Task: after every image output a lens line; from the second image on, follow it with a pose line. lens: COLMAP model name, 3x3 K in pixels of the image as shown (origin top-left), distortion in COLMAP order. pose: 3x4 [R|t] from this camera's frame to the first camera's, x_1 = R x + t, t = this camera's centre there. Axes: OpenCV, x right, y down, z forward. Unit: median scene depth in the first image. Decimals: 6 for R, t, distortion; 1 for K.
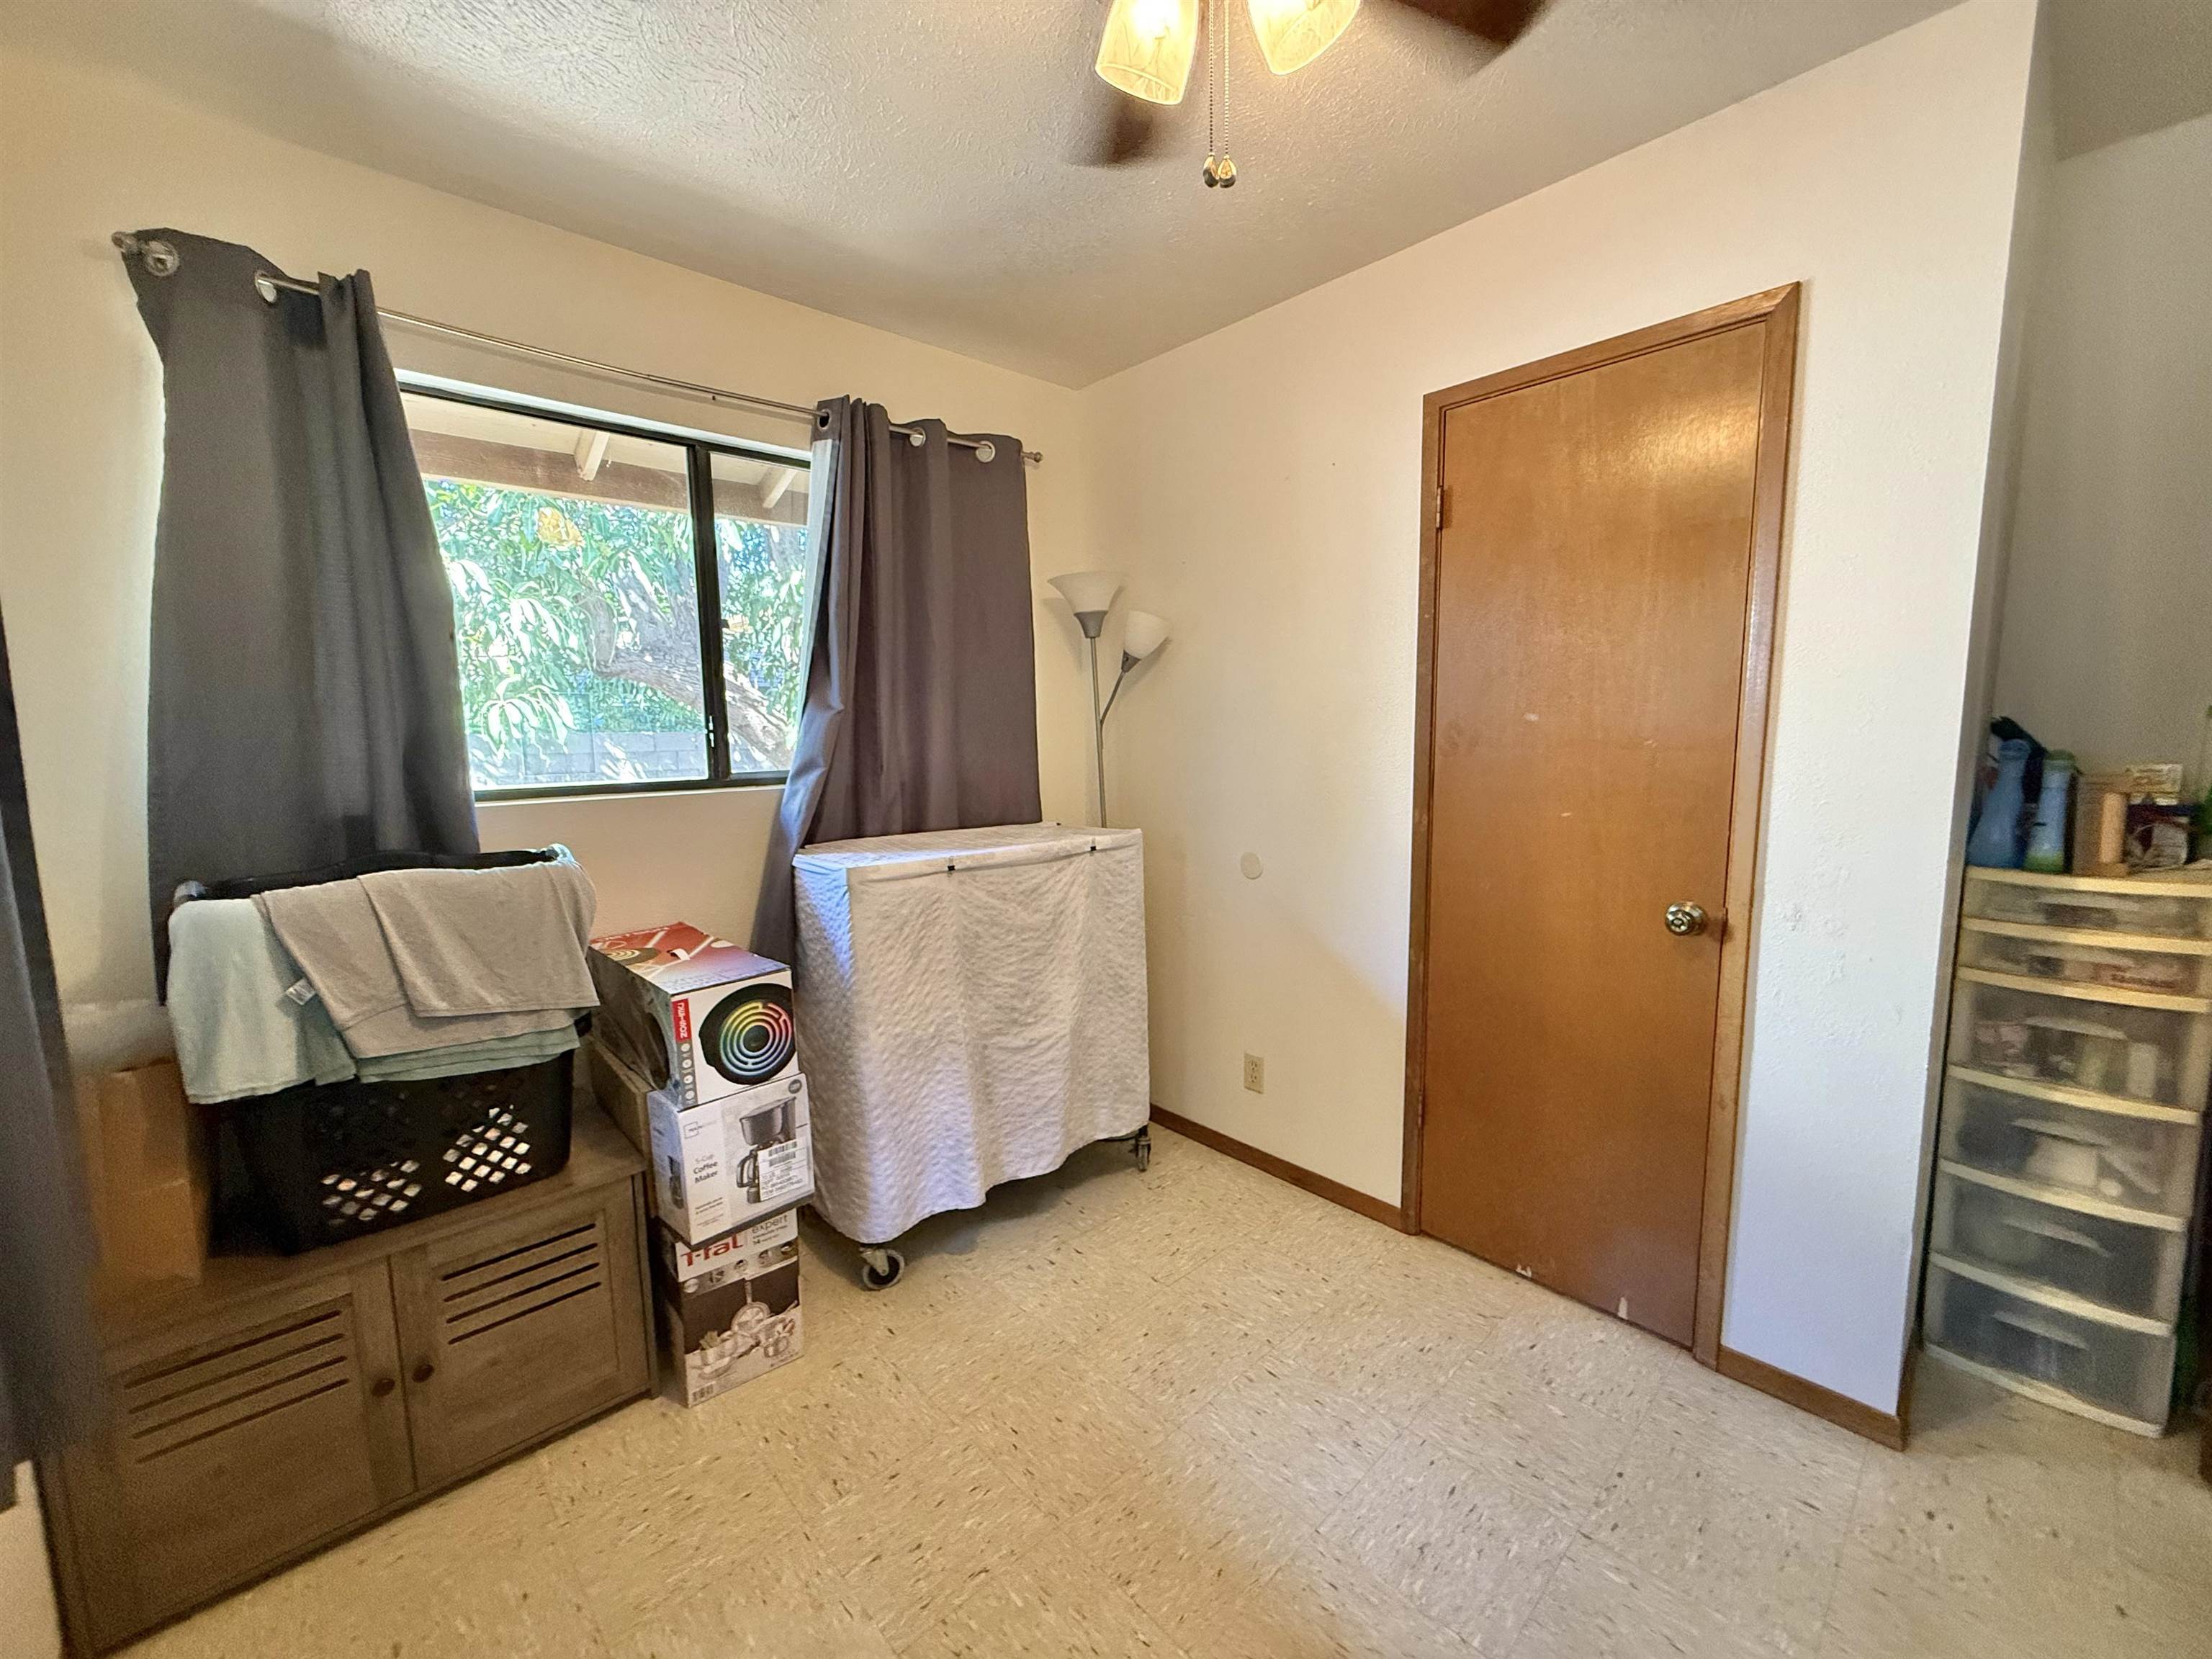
lens RADIAL K [[880.8, 0, 1095.1], [0, 880.8, 825.0], [0, 0, 1]] dist [0.000005, -0.000273]
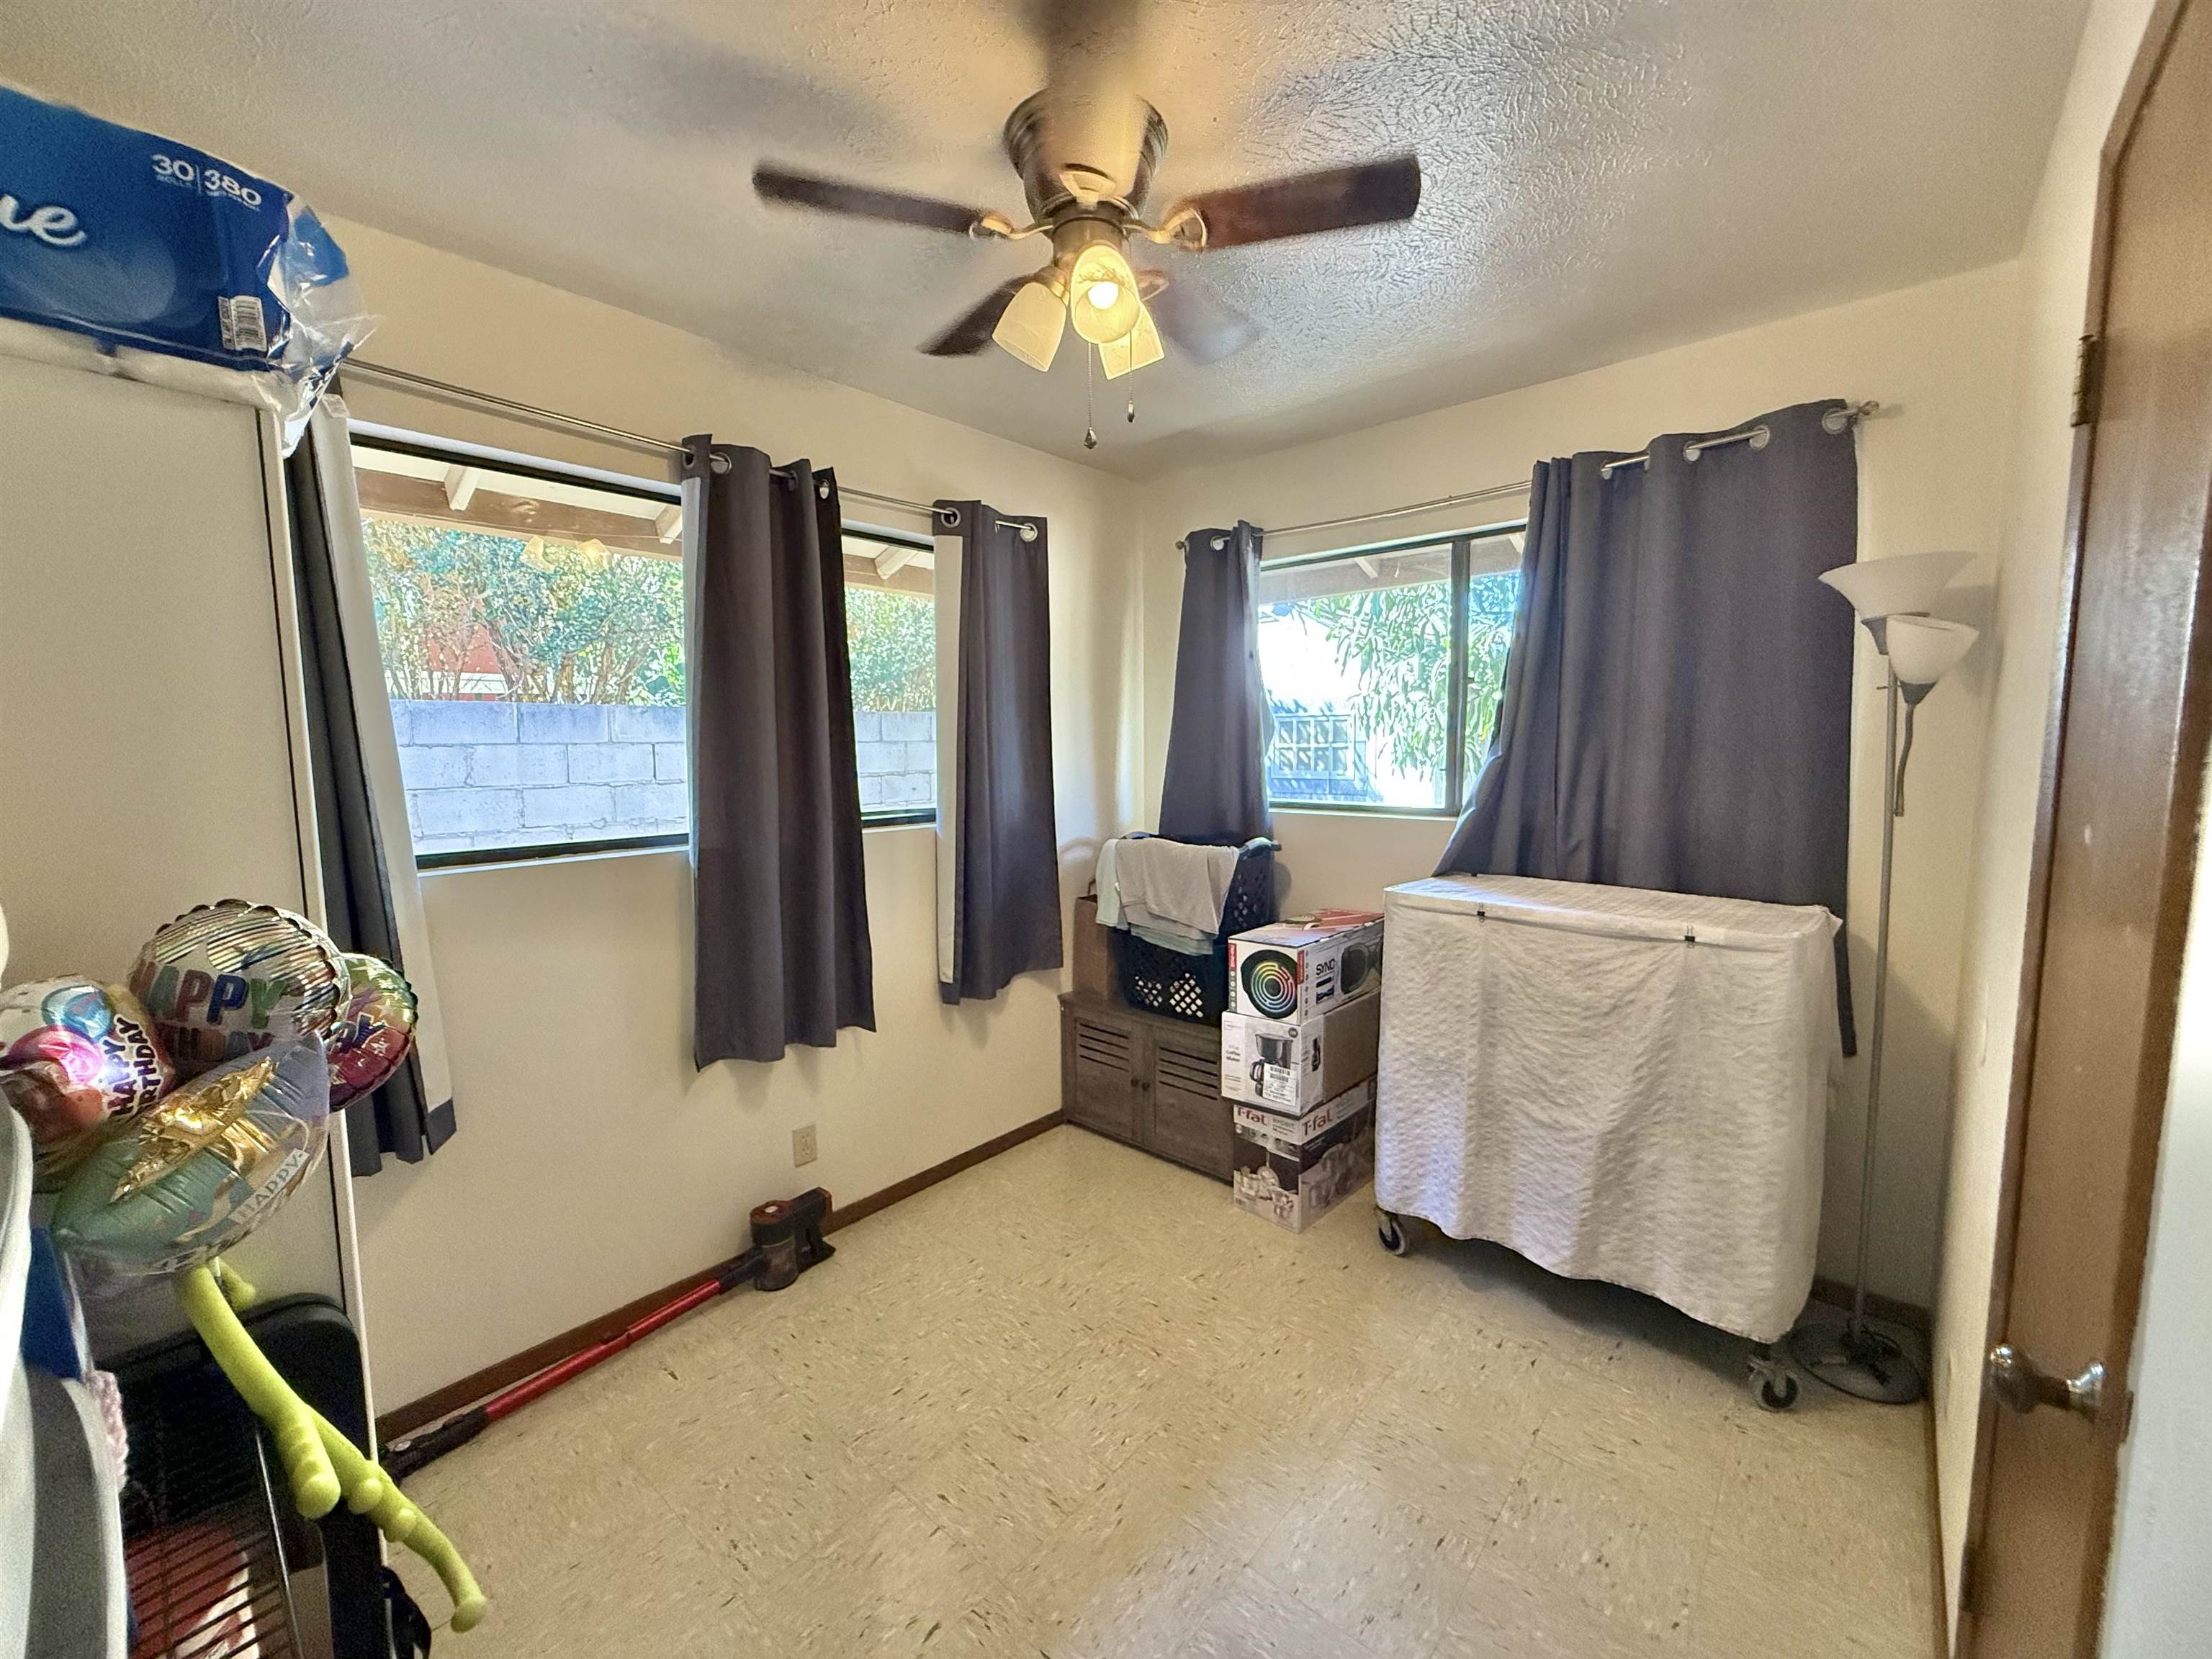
lens RADIAL K [[880.8, 0, 1095.1], [0, 880.8, 825.0], [0, 0, 1]] dist [0.000005, -0.000273]
pose [[0.105930, 0.108754, -0.988408, 0.965790], [-0.104196, 0.989743, 0.097734, -0.130494], [0.988899, 0.092635, 0.116176, 0.501878]]
